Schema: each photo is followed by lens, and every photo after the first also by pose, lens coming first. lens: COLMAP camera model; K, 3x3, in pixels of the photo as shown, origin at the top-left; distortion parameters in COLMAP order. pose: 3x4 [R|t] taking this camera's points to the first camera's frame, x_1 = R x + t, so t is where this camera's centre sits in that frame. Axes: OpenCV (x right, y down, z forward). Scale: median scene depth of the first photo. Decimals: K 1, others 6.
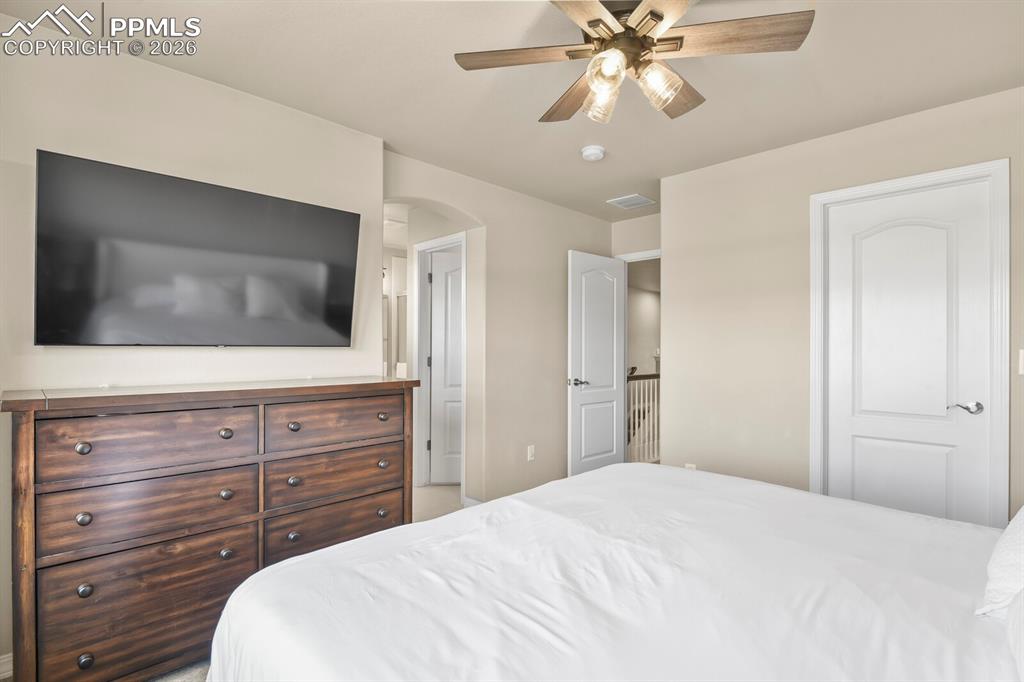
lens RADIAL K [[493.0, 0, 518.0], [0, 493.0, 343.5], [0, 0, 1]] dist [-0.014657, 0.000360]
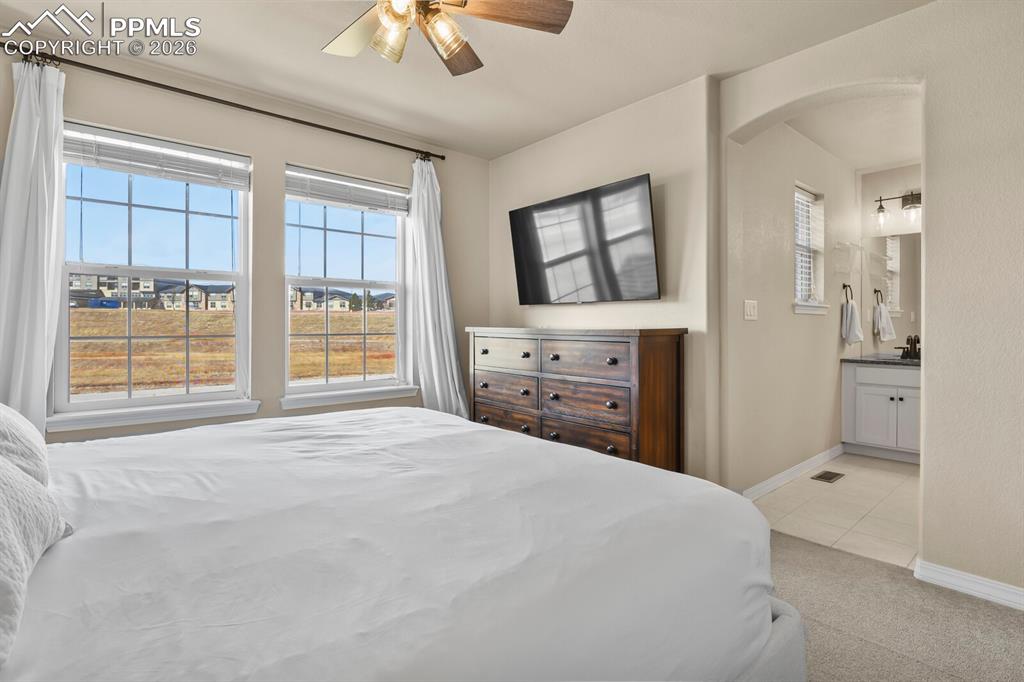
lens RADIAL K [[497.6, 0, 514.4], [0, 497.6, 322.6], [0, 0, 1]] dist [-0.000328, 0.000020]
pose [[-0.092770, -0.005573, -0.995672, 0.960486], [0.009857, 0.999930, -0.006515, 0.078944], [0.995639, -0.010418, -0.092708, 1.018027]]
